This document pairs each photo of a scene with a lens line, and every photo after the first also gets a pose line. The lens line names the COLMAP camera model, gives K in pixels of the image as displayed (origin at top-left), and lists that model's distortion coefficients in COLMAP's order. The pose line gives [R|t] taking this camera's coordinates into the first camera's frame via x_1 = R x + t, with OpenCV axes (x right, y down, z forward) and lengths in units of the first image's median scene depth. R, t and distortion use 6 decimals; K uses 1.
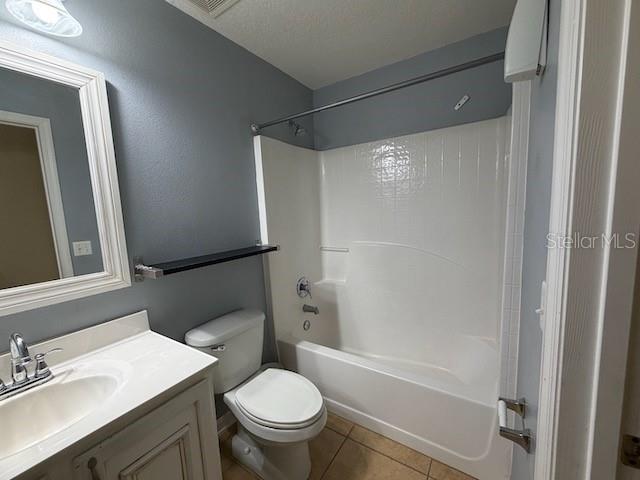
lens RADIAL K [[264.4, 0, 318.2], [0, 264.4, 240.2], [0, 0, 1]] dist [-0.001712, 0.000333]
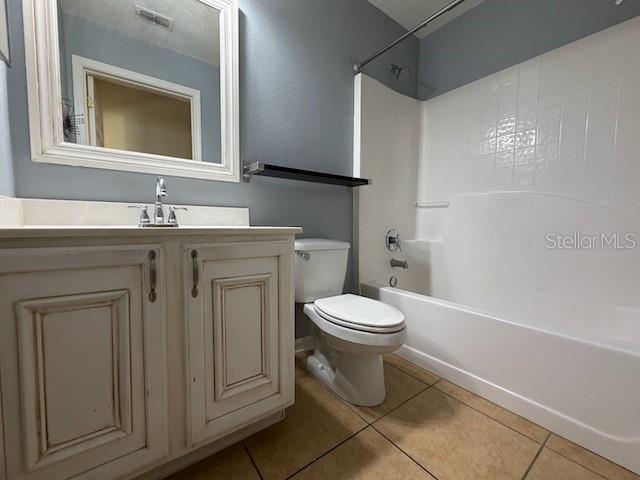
lens RADIAL K [[264.4, 0, 318.2], [0, 264.4, 240.2], [0, 0, 1]] dist [-0.001712, 0.000333]
pose [[0.936959, 0.075741, -0.341132, 0.020157], [-0.091957, 0.995262, -0.031594, 0.289763], [0.337123, 0.060972, 0.939484, 0.030288]]
